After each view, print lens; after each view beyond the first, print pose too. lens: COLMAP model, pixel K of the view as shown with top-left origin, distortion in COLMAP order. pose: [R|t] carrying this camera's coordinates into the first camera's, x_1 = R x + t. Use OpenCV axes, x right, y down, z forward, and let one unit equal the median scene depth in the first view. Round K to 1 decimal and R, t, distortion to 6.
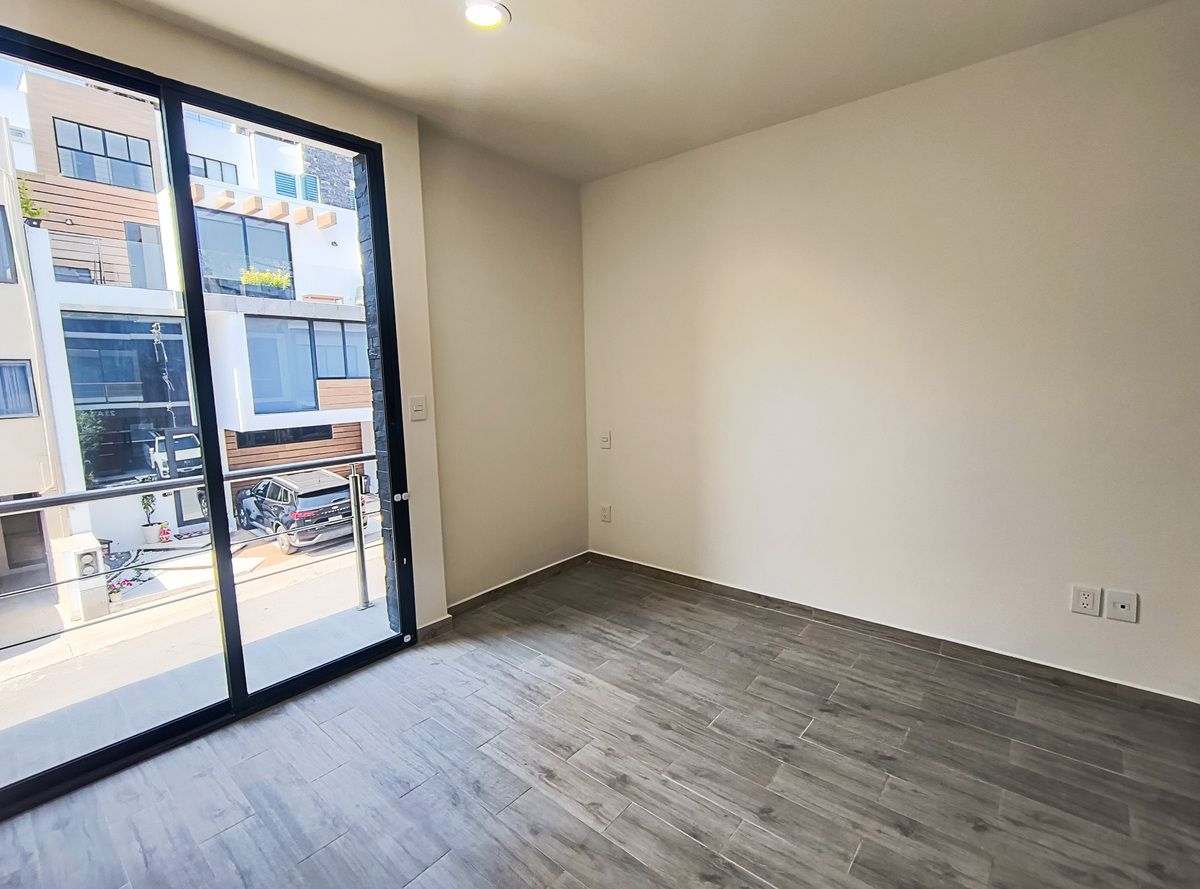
lens RADIAL K [[551.6, 0, 603.7], [0, 551.6, 444.8], [0, 0, 1]] dist [0.002203, 0.000234]
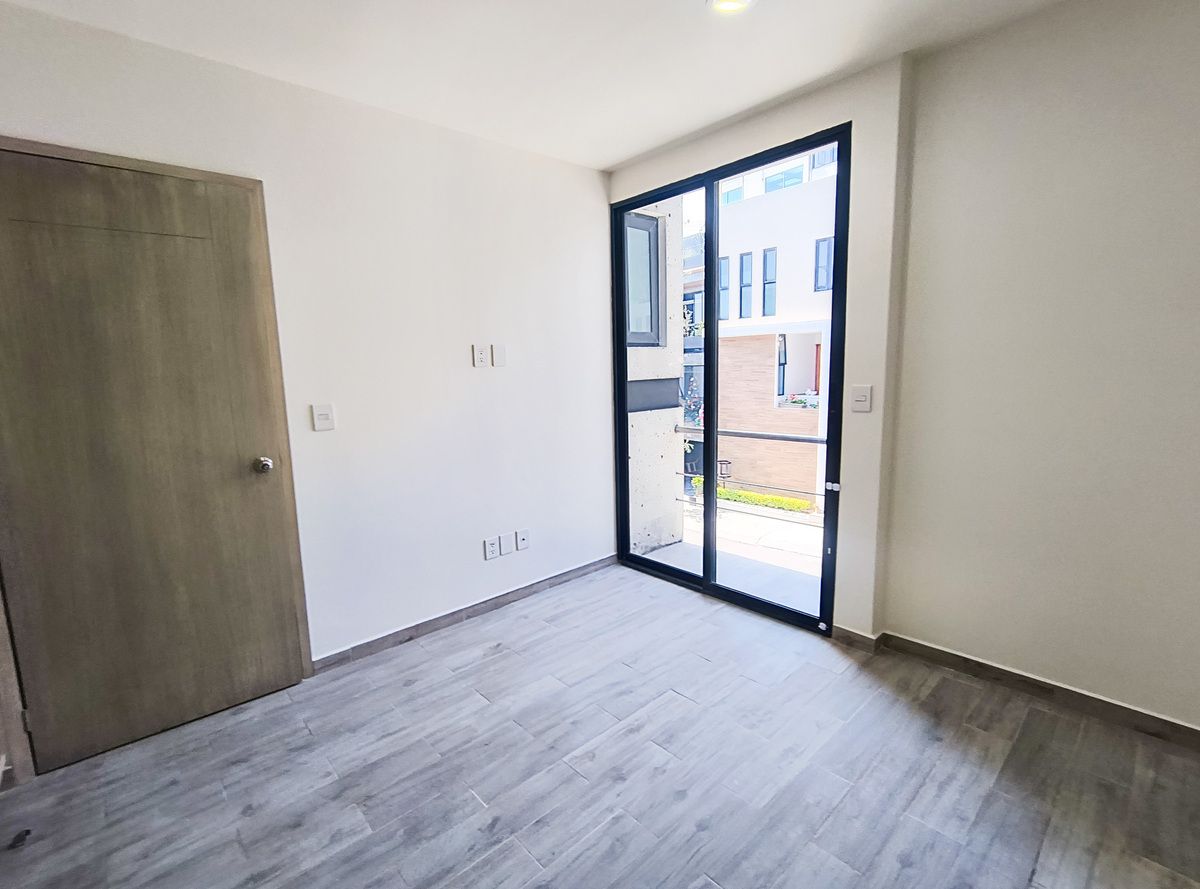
lens RADIAL K [[551.6, 0, 603.7], [0, 551.6, 444.8], [0, 0, 1]] dist [0.002203, 0.000234]
pose [[-0.128367, 0.165107, -0.977886, 0.867975], [-0.100258, 0.978832, 0.178427, -0.154514], [0.986646, 0.120945, -0.109097, 0.948920]]
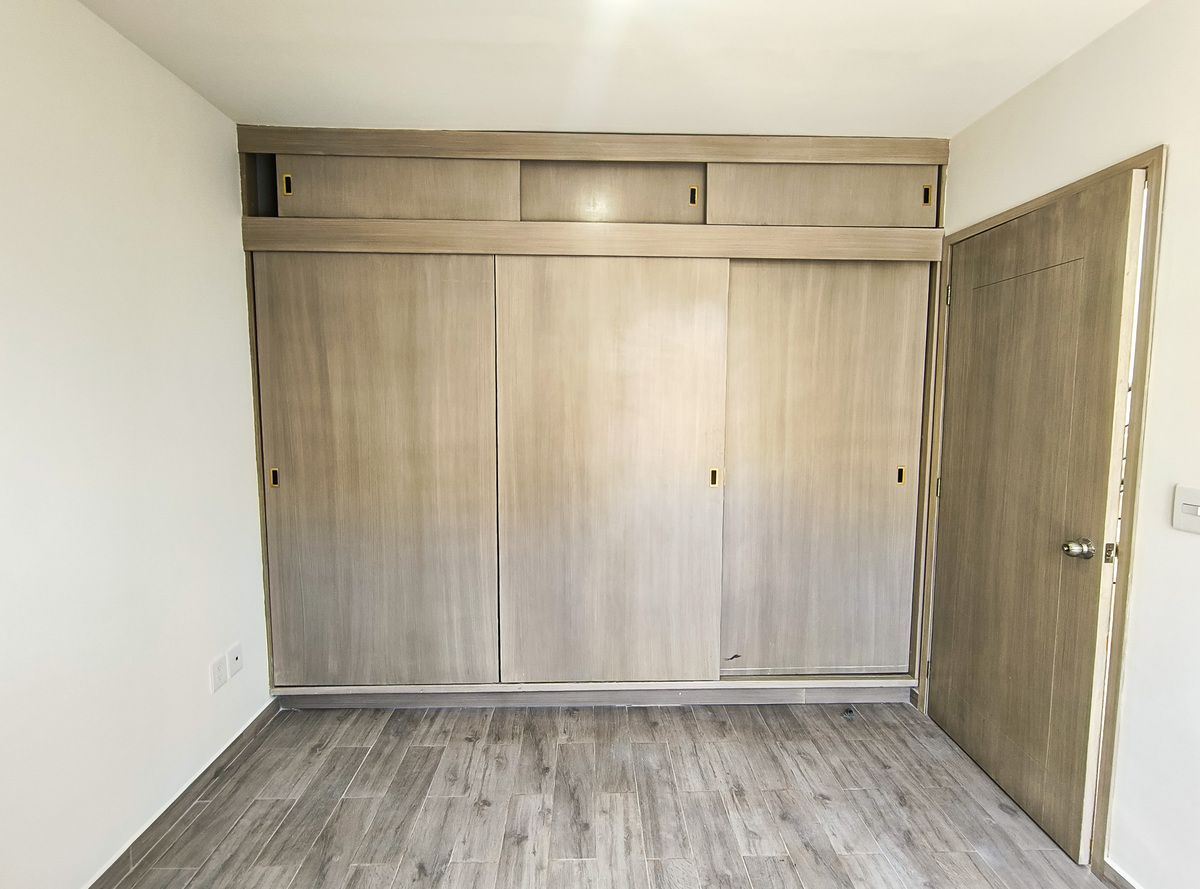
lens RADIAL K [[572.6, 0, 600.0], [0, 572.6, 444.5], [0, 0, 1]] dist [0.004980, 0.000574]
pose [[-0.660813, -0.050214, 0.748869, -0.332712], [0.111551, 0.980107, 0.164153, -0.223477], [-0.742215, 0.192011, -0.642066, 1.223277]]
